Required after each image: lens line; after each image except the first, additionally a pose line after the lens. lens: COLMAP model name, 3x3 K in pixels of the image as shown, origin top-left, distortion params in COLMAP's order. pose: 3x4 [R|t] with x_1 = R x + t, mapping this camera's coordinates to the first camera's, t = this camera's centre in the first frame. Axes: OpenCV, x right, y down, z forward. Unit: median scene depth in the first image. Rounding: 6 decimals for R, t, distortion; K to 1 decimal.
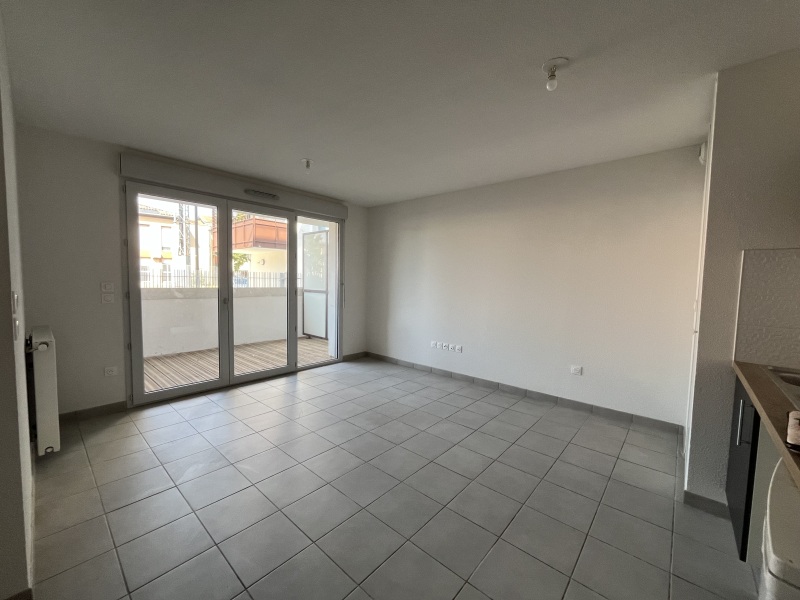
lens RADIAL K [[326.0, 0, 400.0], [0, 326.0, 300.0], [0, 0, 1]] dist [-0.000779, -0.000068]
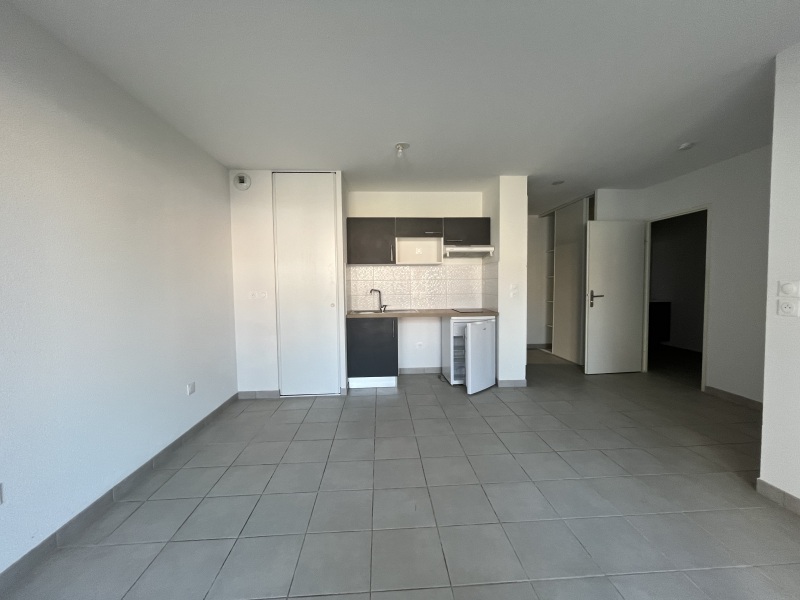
lens RADIAL K [[326.0, 0, 400.0], [0, 326.0, 300.0], [0, 0, 1]] dist [-0.000779, -0.000068]
pose [[-0.700744, -0.054863, 0.711301, -0.382705], [0.032018, 0.993615, 0.108181, -0.073146], [-0.712694, 0.098582, -0.694513, 1.190548]]
